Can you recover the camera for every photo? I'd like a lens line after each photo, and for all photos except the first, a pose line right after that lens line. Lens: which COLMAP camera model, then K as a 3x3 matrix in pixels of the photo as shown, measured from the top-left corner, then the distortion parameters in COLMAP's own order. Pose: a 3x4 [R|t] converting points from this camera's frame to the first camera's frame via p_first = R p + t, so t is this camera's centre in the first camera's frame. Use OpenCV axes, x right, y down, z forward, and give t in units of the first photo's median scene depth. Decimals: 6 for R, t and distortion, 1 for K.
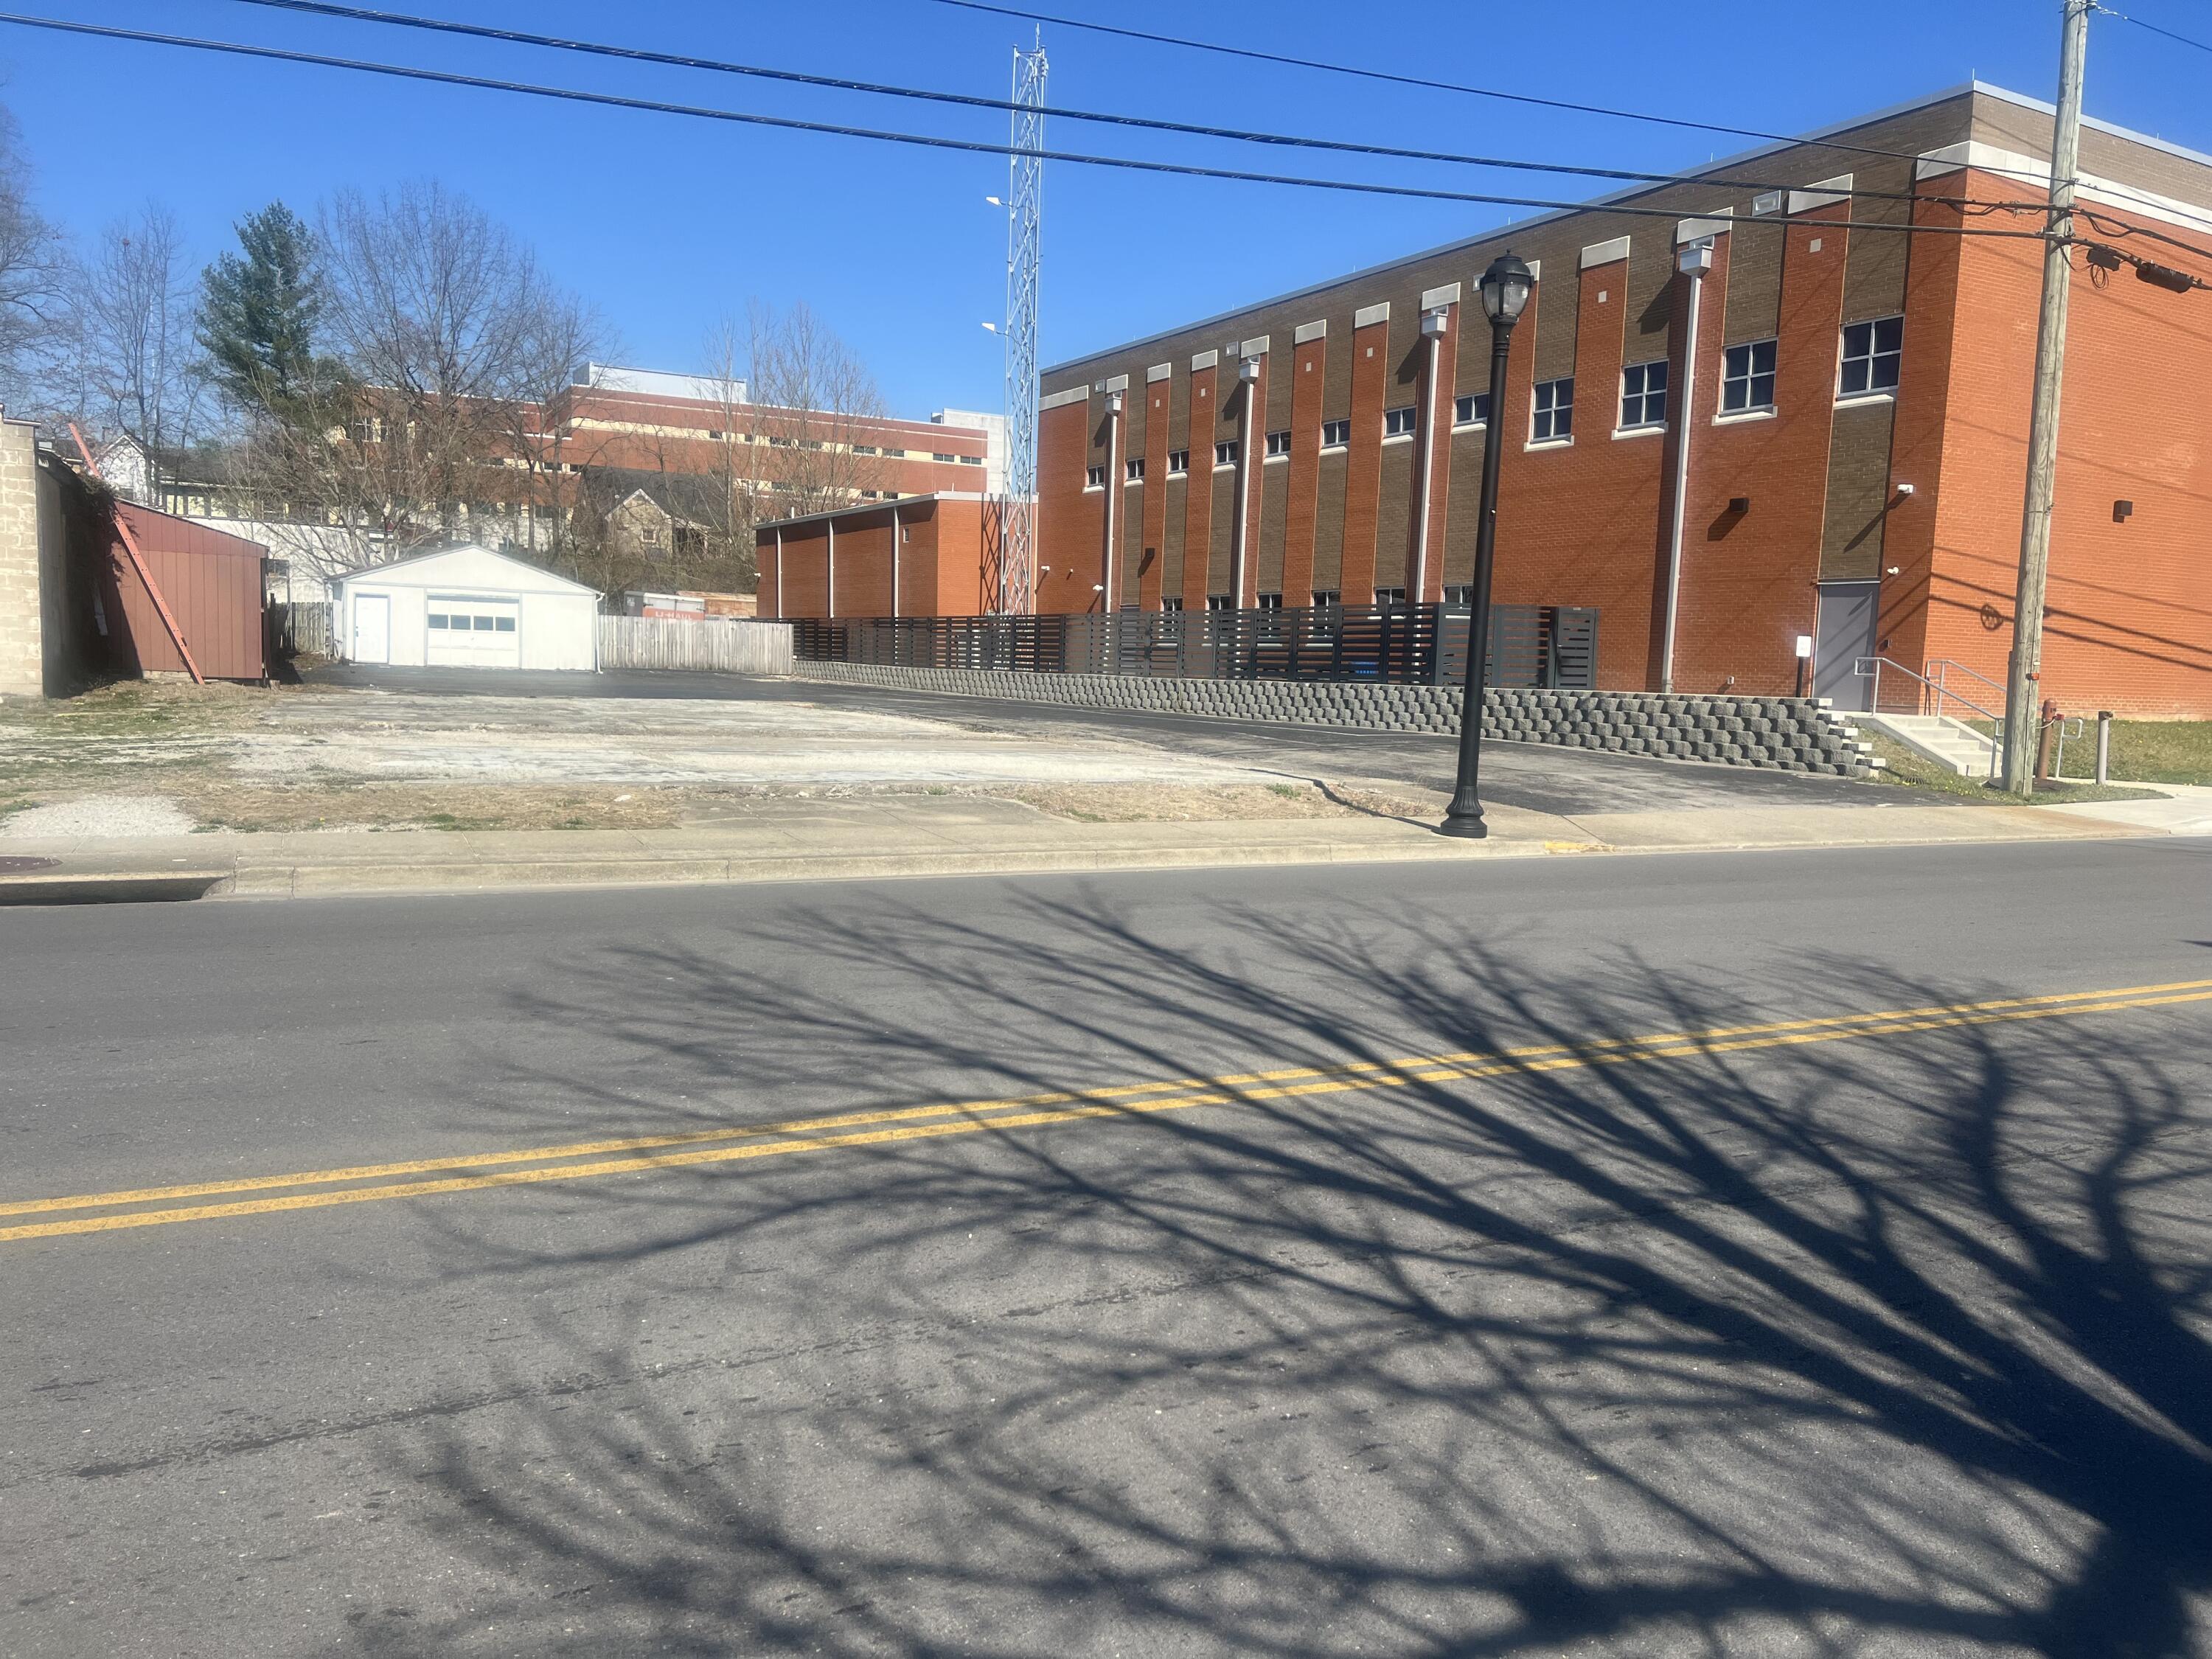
lens RADIAL K [[1645.5, 0, 1095.0], [0, 1645.5, 845.7], [0, 0, 1]] dist [0.072349, -0.077879]
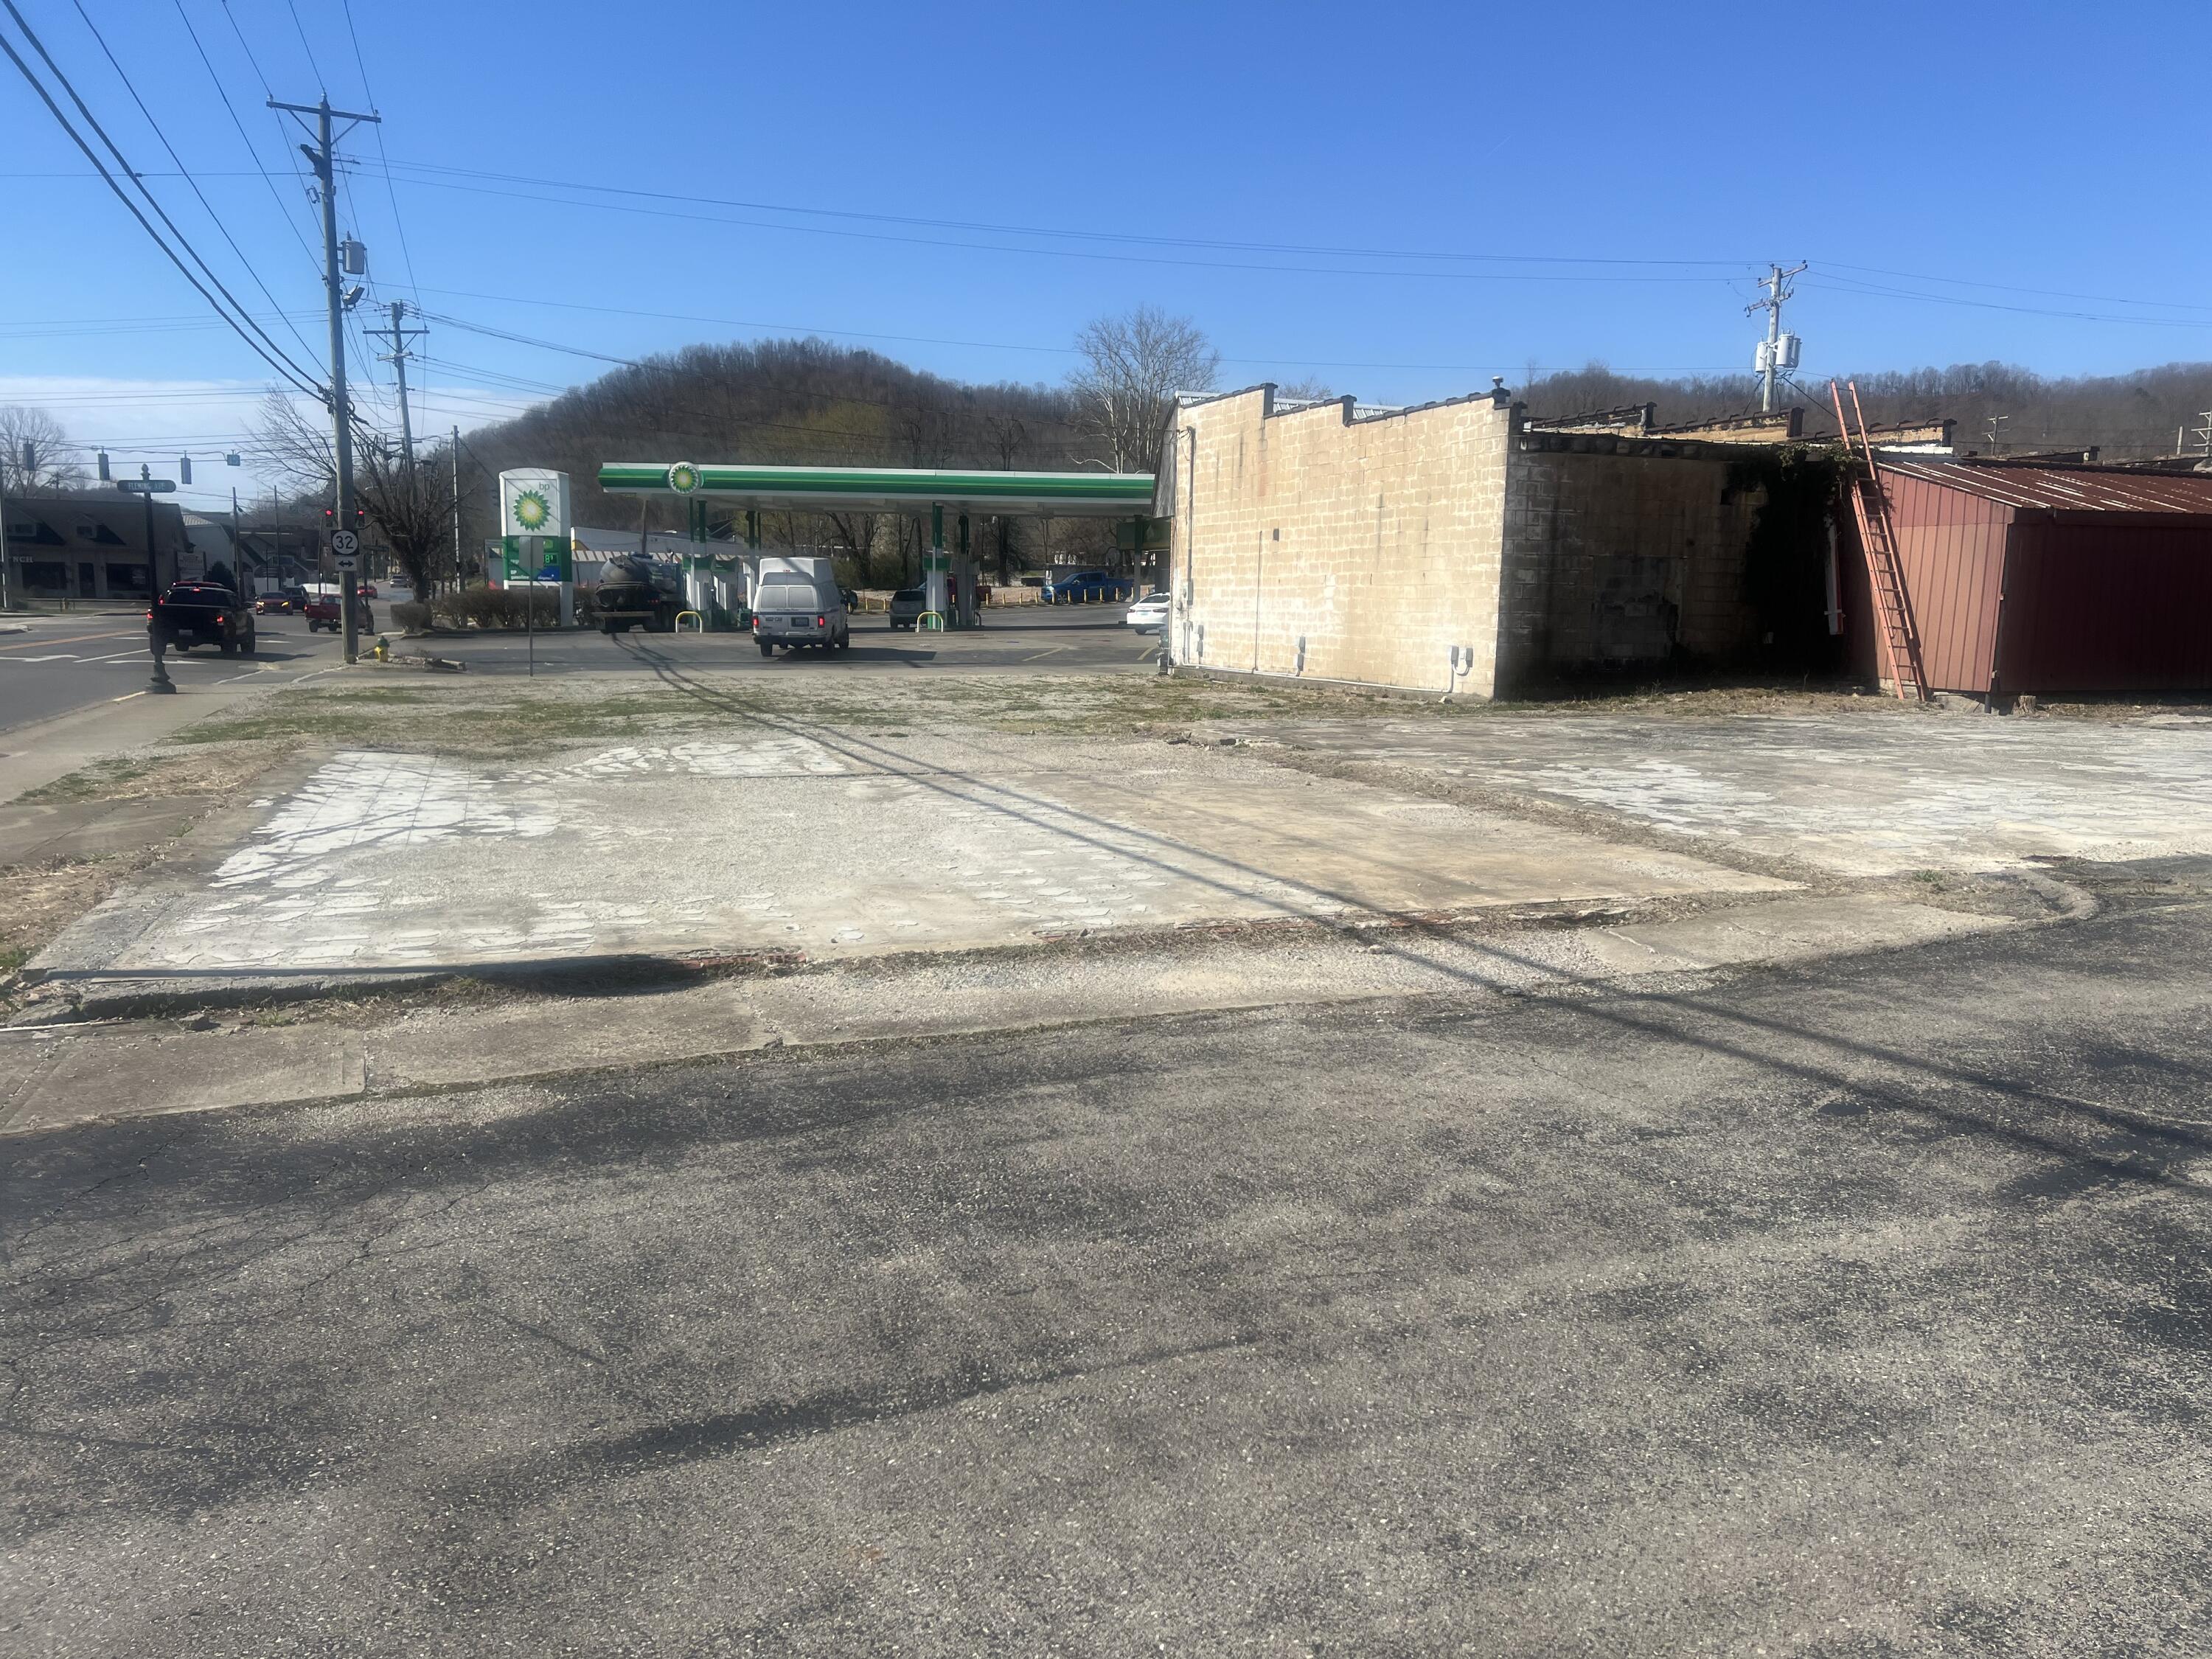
lens RADIAL K [[1662.1, 0, 1114.2], [0, 1662.1, 837.0], [0, 0, 1]] dist [0.054641, -0.049032]
pose [[-0.087133, 0.106162, -0.990524, 0.211685], [-0.130441, 0.984529, 0.116994, -0.060294], [0.987620, 0.139399, -0.071937, 0.556104]]
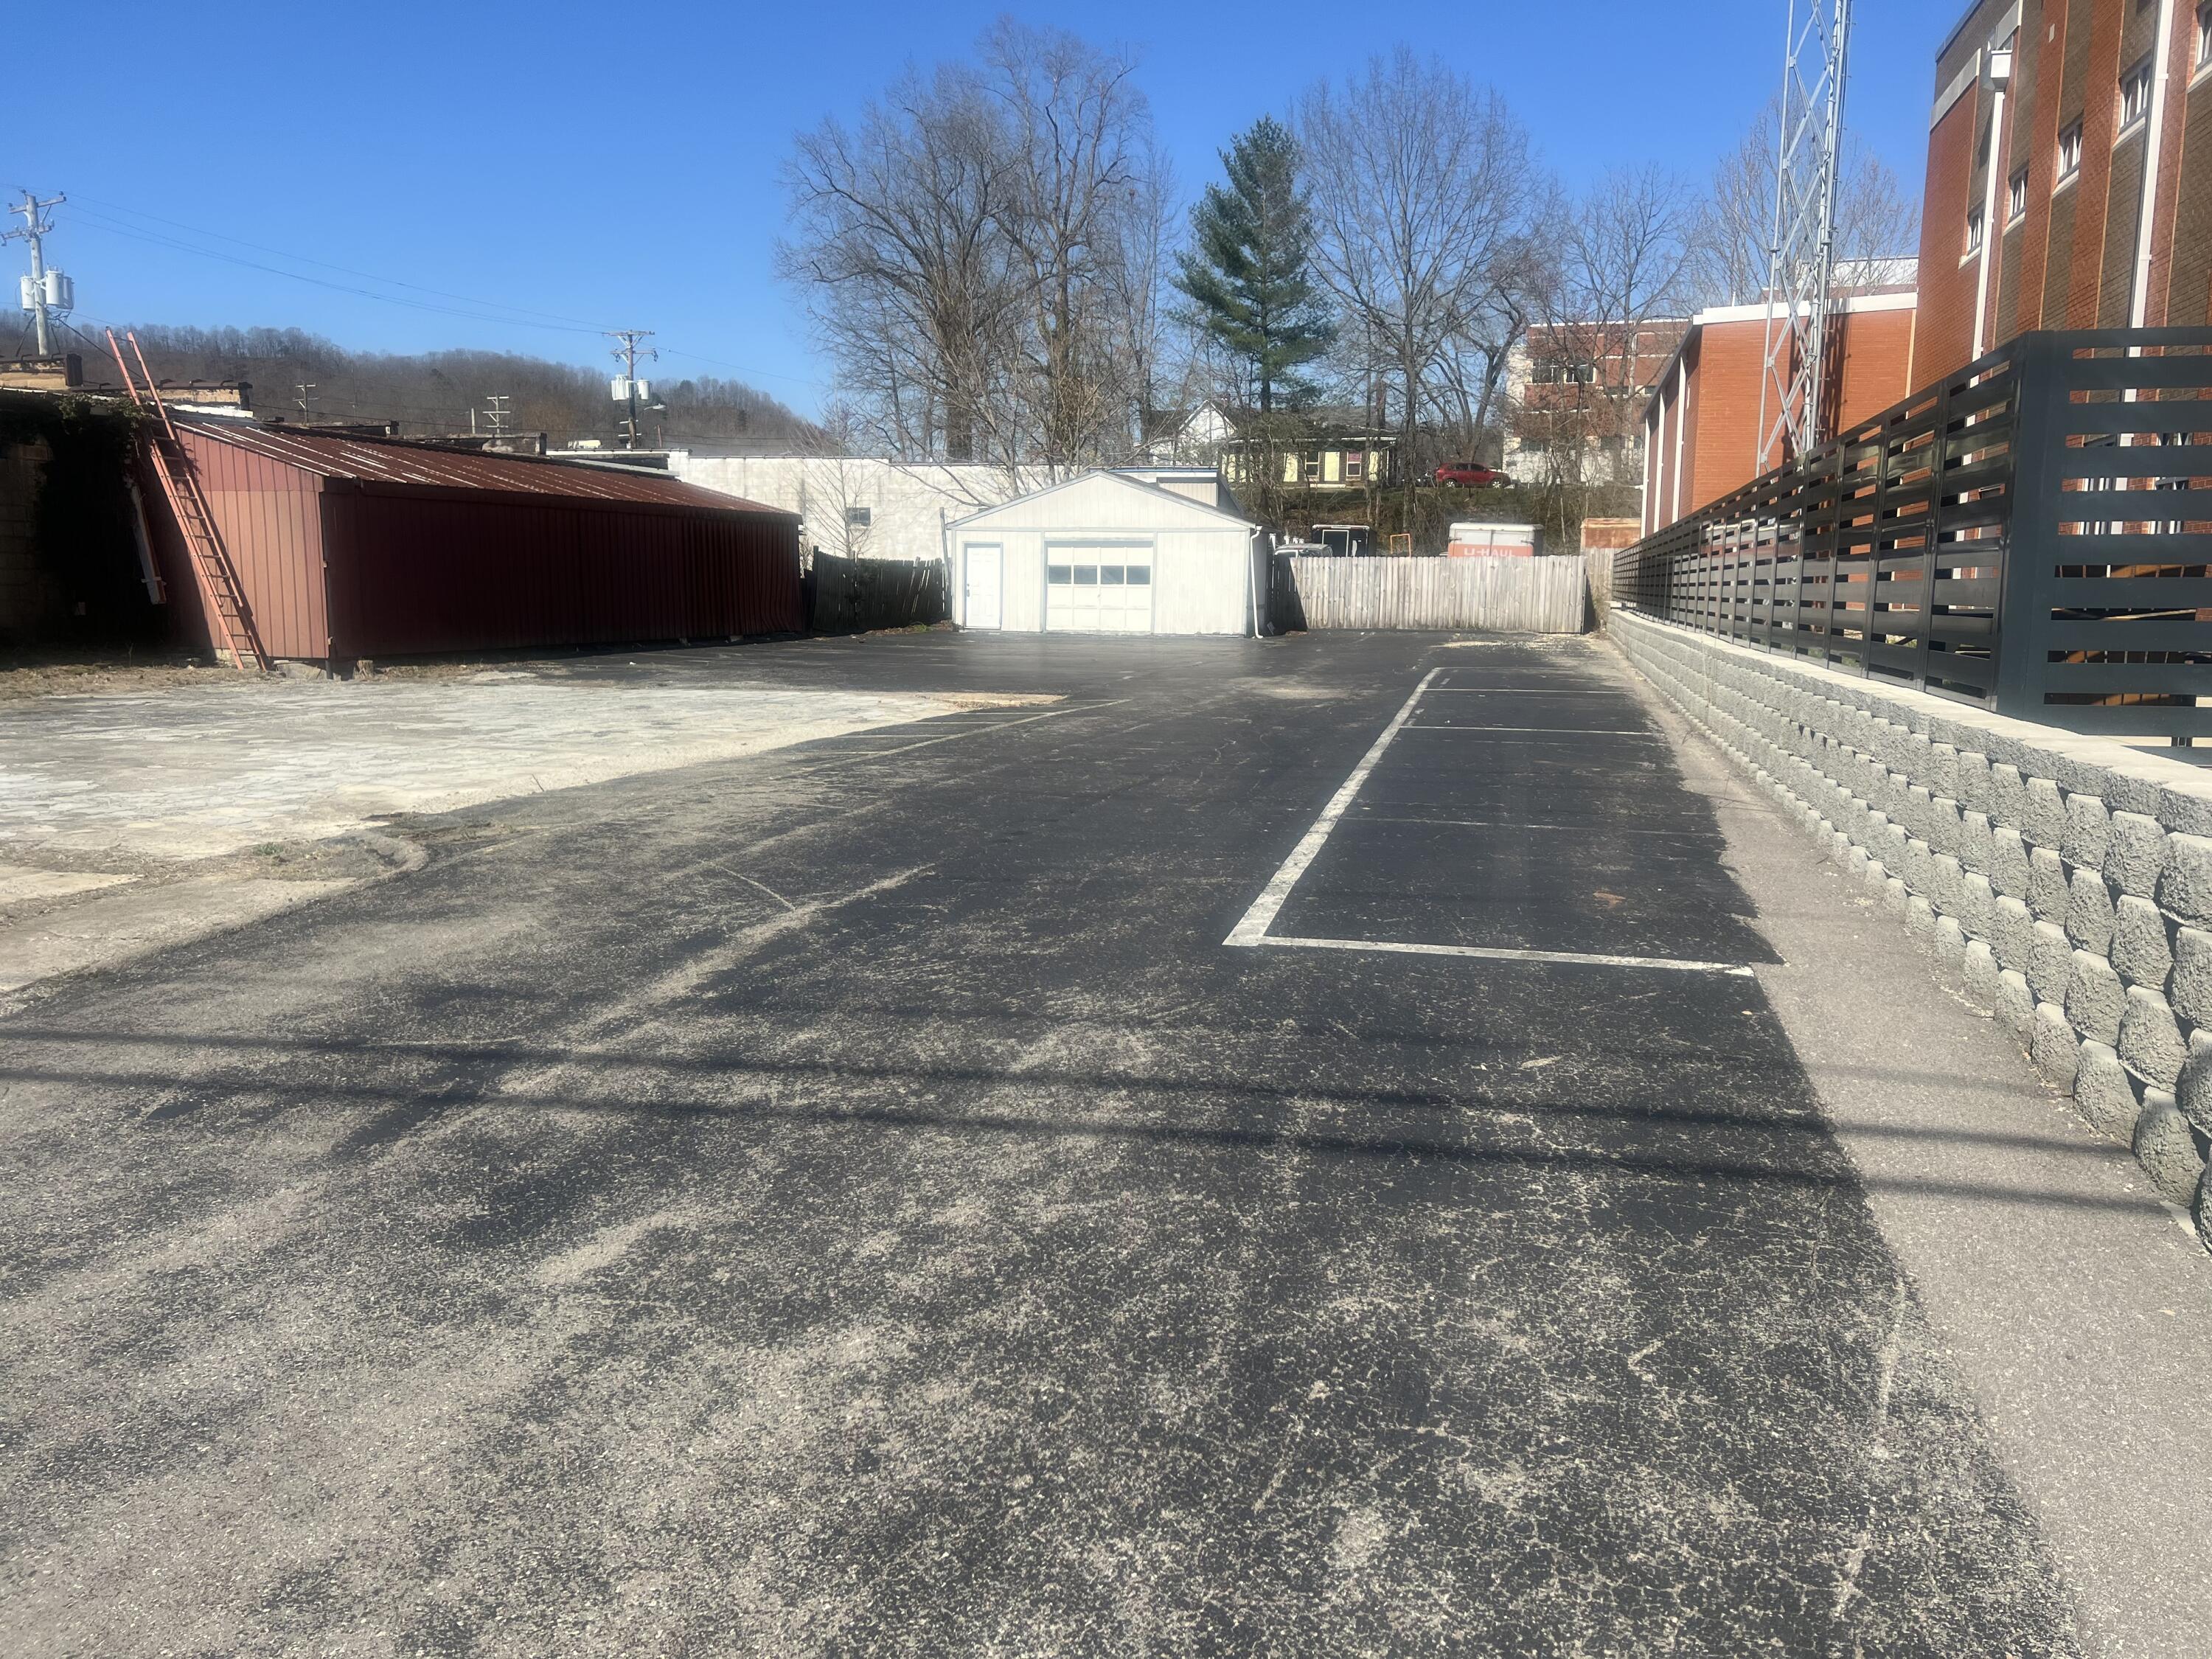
lens RADIAL K [[1669.0, 0, 1112.9], [0, 1669.0, 840.7], [0, 0, 1]] dist [0.063356, -0.055001]
pose [[0.729029, 0.074605, -0.680404, 0.213413], [-0.058252, 0.997198, 0.046927, -0.061172], [0.681999, 0.005424, 0.731333, 0.561188]]
